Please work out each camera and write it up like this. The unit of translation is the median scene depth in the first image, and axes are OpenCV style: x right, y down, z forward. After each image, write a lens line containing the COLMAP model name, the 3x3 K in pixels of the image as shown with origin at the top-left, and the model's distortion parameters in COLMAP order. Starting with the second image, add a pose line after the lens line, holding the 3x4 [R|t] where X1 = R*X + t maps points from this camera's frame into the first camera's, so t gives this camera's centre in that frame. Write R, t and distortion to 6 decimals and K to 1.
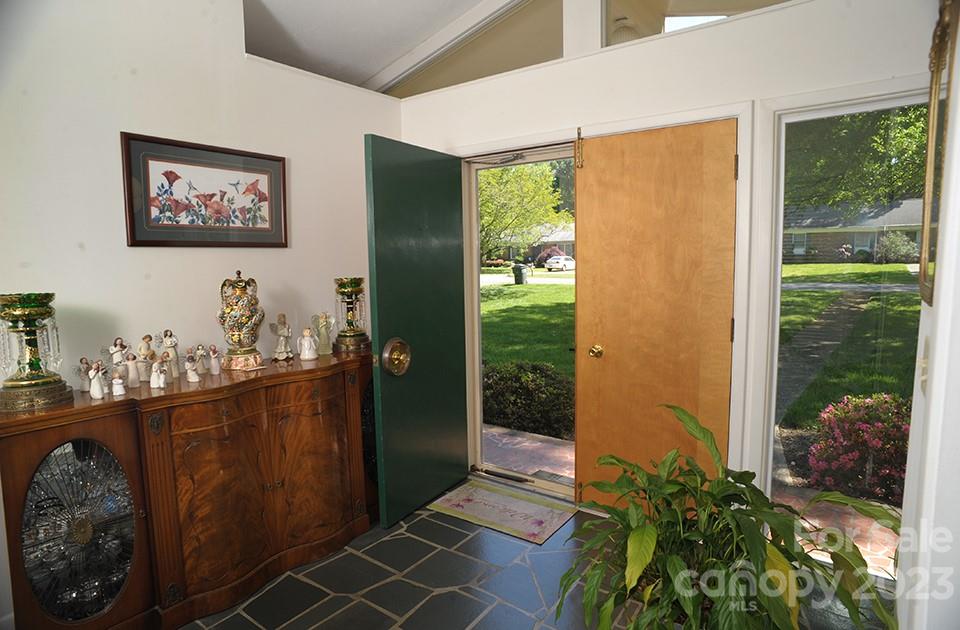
lens RADIAL K [[546.1, 0, 480.0], [0, 546.1, 315.0], [0, 0, 1]] dist [-0.102194, 0.073869]
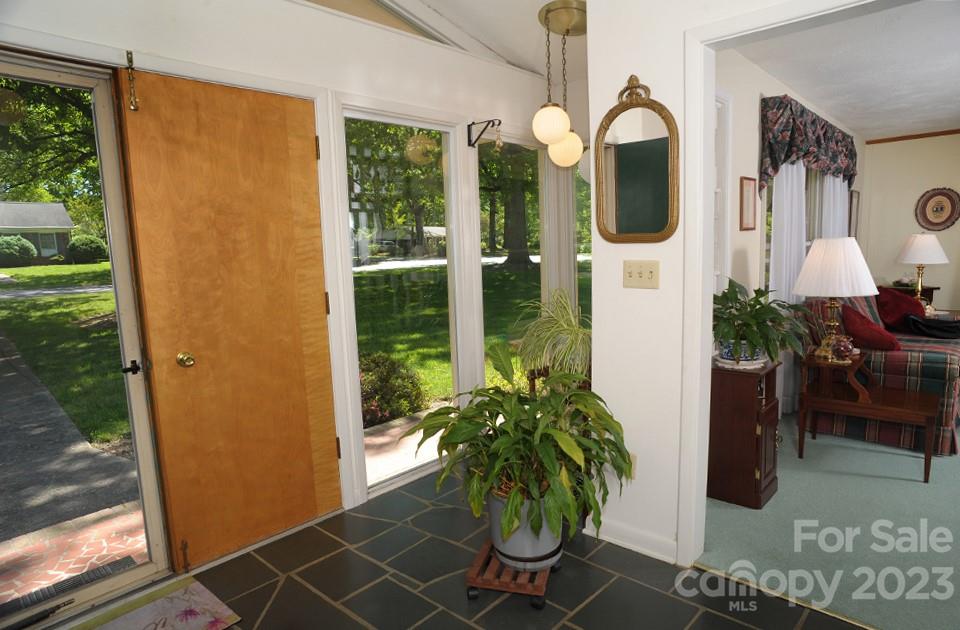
lens RADIAL K [[546.1, 0, 480.0], [0, 546.1, 315.0], [0, 0, 1]] dist [-0.102194, 0.073869]
pose [[0.107356, -0.122110, 0.986693, -0.507141], [0.138946, 0.984532, 0.106724, -0.018256], [-0.984464, 0.125639, 0.122662, 0.524751]]
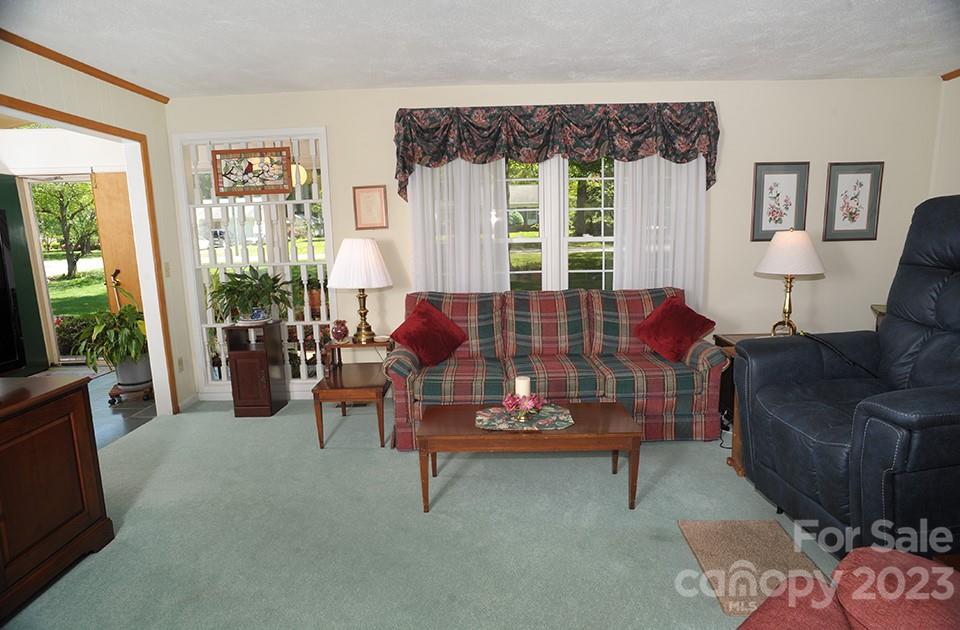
lens RADIAL K [[546.1, 0, 480.0], [0, 546.1, 315.0], [0, 0, 1]] dist [-0.102194, 0.073869]
pose [[0.810854, -0.100204, 0.576607, 0.176041], [0.077987, 0.994947, 0.063235, 0.175403], [-0.580030, -0.006306, 0.814571, -1.403531]]
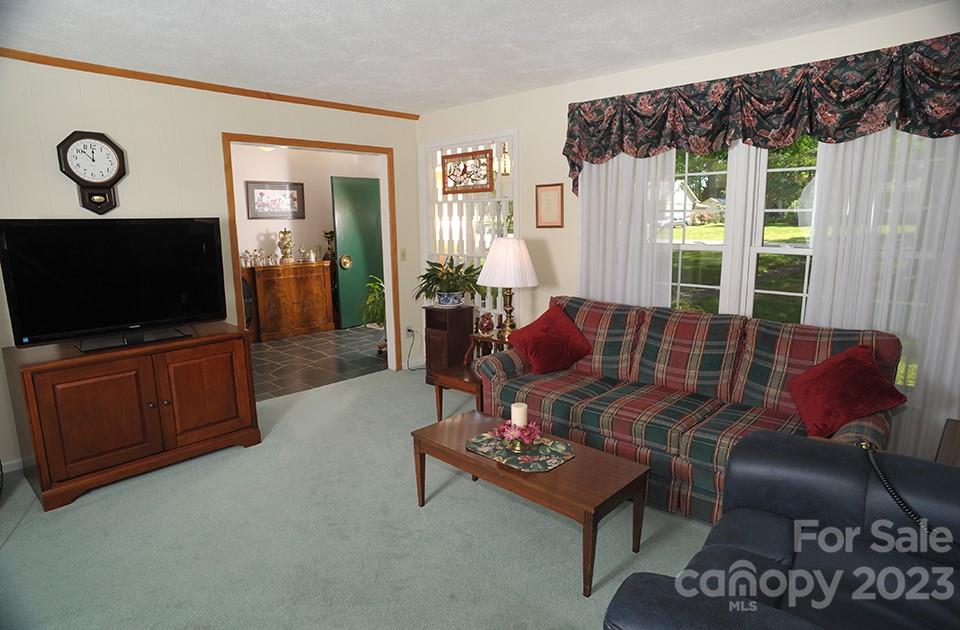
lens RADIAL K [[546.1, 0, 480.0], [0, 546.1, 315.0], [0, 0, 1]] dist [-0.102194, 0.073869]
pose [[0.991851, 0.020006, -0.125820, 0.840151], [-0.011043, 0.997377, 0.071535, 0.145045], [0.126921, -0.069562, 0.989471, -1.533345]]
